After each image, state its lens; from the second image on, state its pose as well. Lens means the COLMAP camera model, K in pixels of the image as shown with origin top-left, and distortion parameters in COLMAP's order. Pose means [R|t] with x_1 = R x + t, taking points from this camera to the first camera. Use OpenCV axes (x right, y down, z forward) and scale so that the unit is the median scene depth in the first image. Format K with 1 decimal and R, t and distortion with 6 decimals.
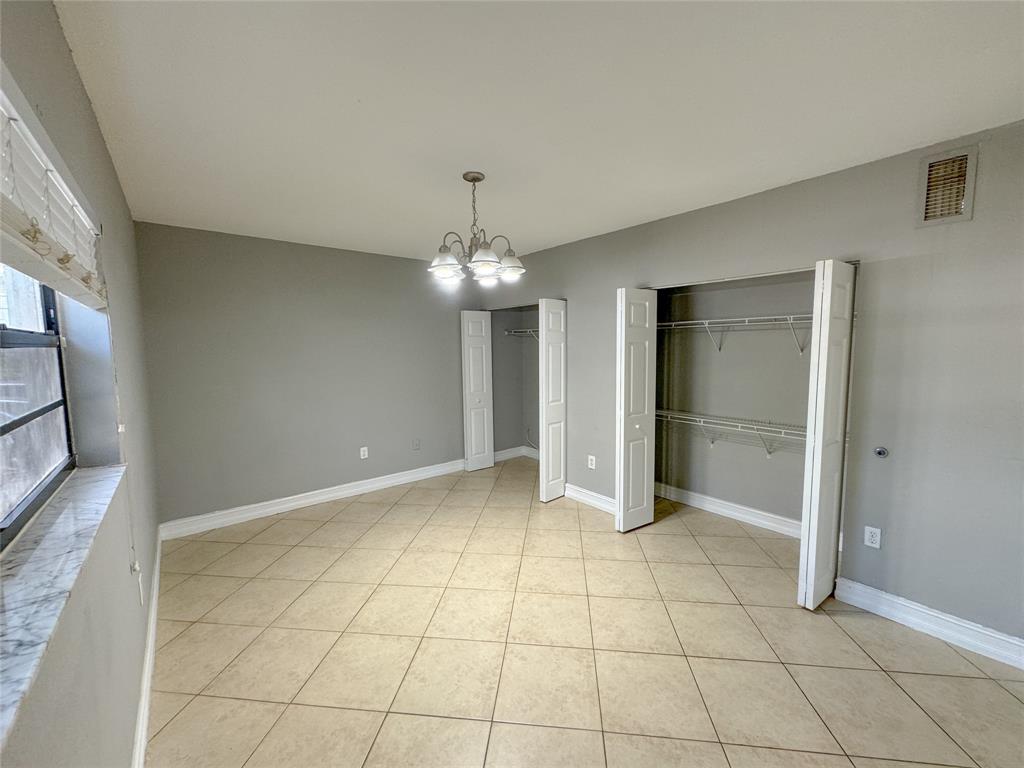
lens RADIAL K [[410.7, 0, 512.0], [0, 410.7, 384.0], [0, 0, 1]] dist [0.000859, 0.000037]
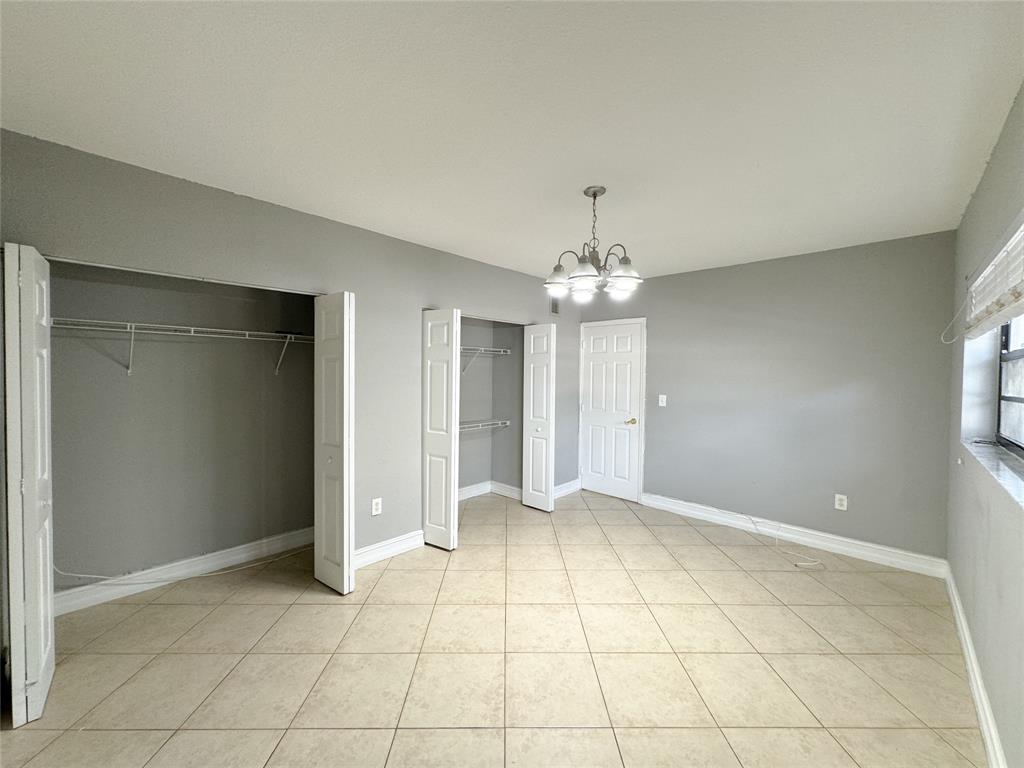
lens RADIAL K [[410.7, 0, 512.0], [0, 410.7, 384.0], [0, 0, 1]] dist [0.000859, 0.000037]
pose [[-0.139444, -0.013537, 0.990137, -1.041155], [0.078914, 0.996574, 0.024739, -0.078007], [-0.987080, 0.081586, -0.137898, 1.351227]]
